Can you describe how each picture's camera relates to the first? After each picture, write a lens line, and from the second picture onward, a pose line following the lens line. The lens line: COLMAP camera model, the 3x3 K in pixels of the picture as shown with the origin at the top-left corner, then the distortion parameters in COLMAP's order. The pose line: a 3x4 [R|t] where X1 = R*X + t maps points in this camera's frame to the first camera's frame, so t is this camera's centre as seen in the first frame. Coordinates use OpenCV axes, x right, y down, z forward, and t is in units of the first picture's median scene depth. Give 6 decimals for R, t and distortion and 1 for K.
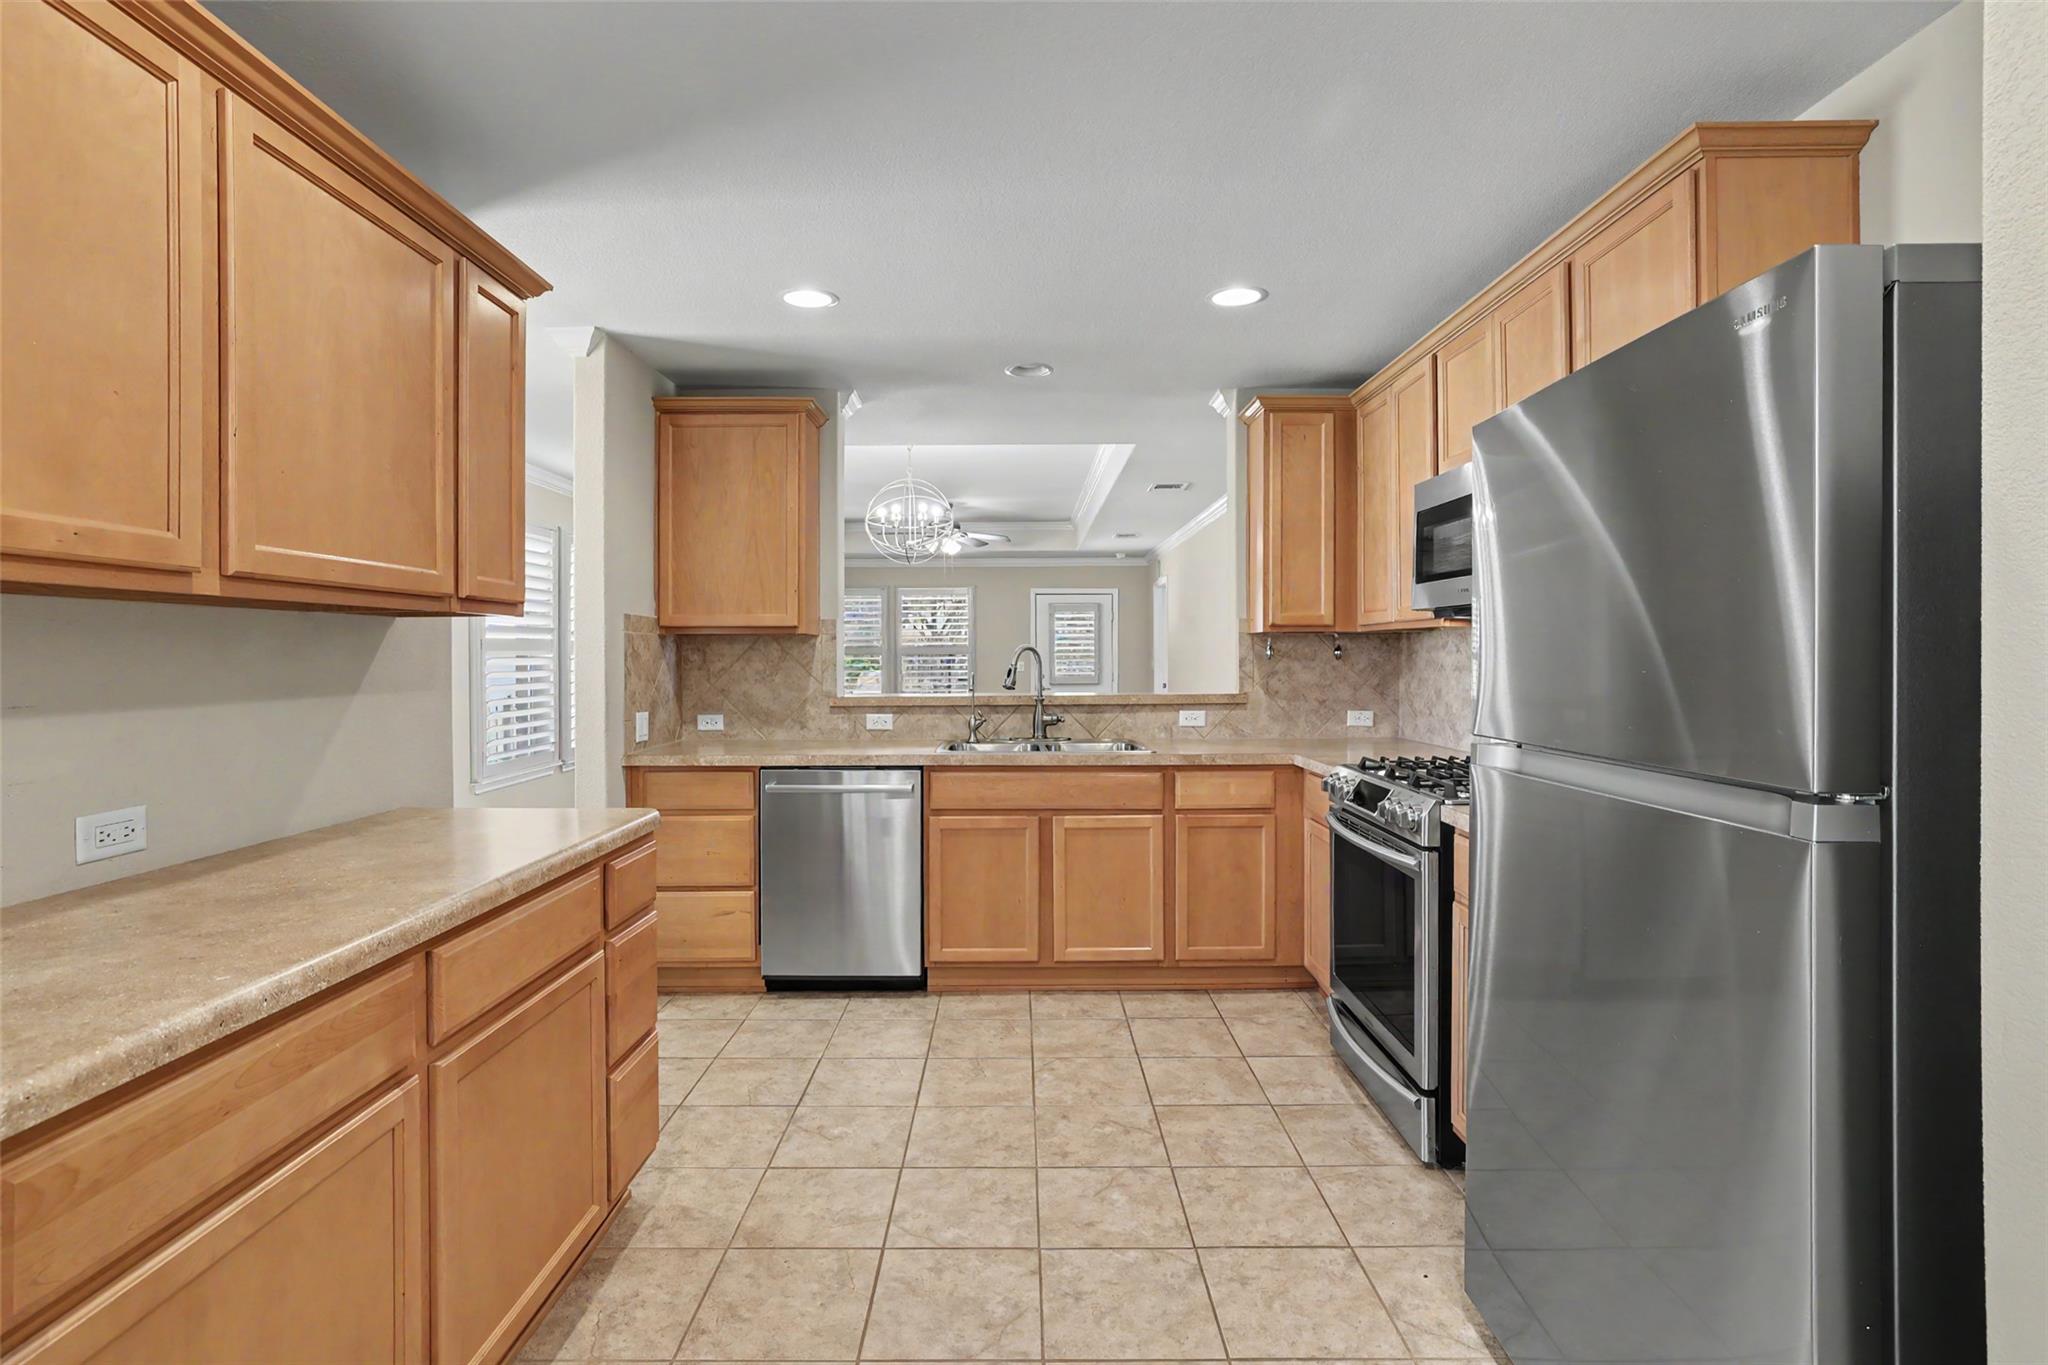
lens RADIAL K [[1006.0, 0, 1023.0], [0, 1006.0, 672.5], [0, 0, 1]] dist [0.004223, 0.004887]
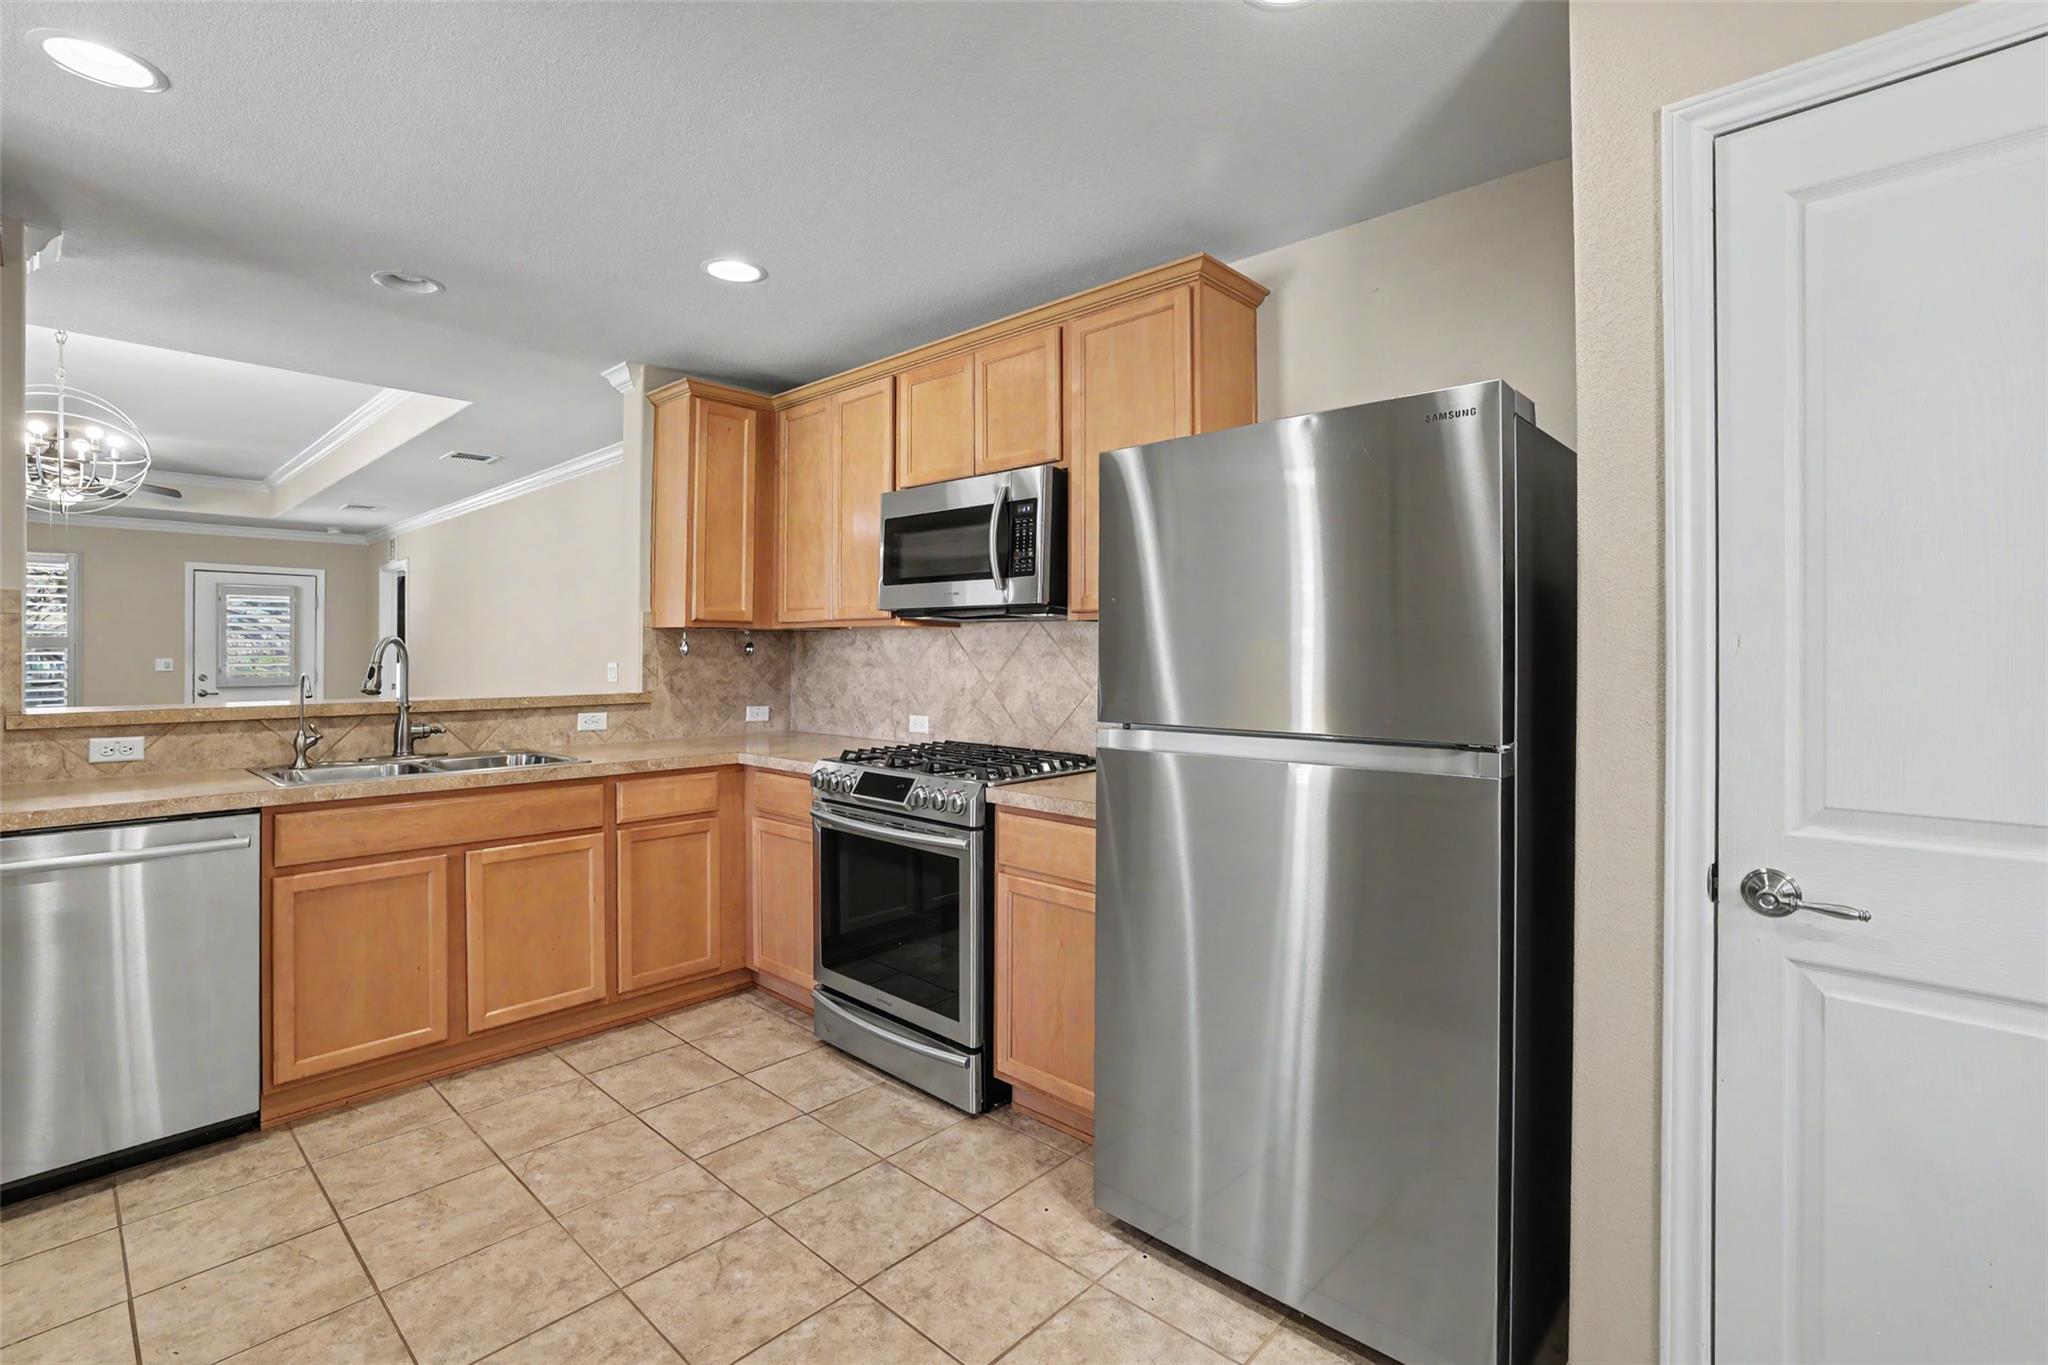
lens RADIAL K [[943.1, 0, 1030.7], [0, 943.1, 665.2], [0, 0, 1]] dist [-0.018055, 0.009384]
pose [[0.685022, -0.003892, 0.728512, -0.206227], [0.007308, 0.999972, -0.001529, -0.000380], [-0.728486, 0.006372, 0.685032, 0.170542]]
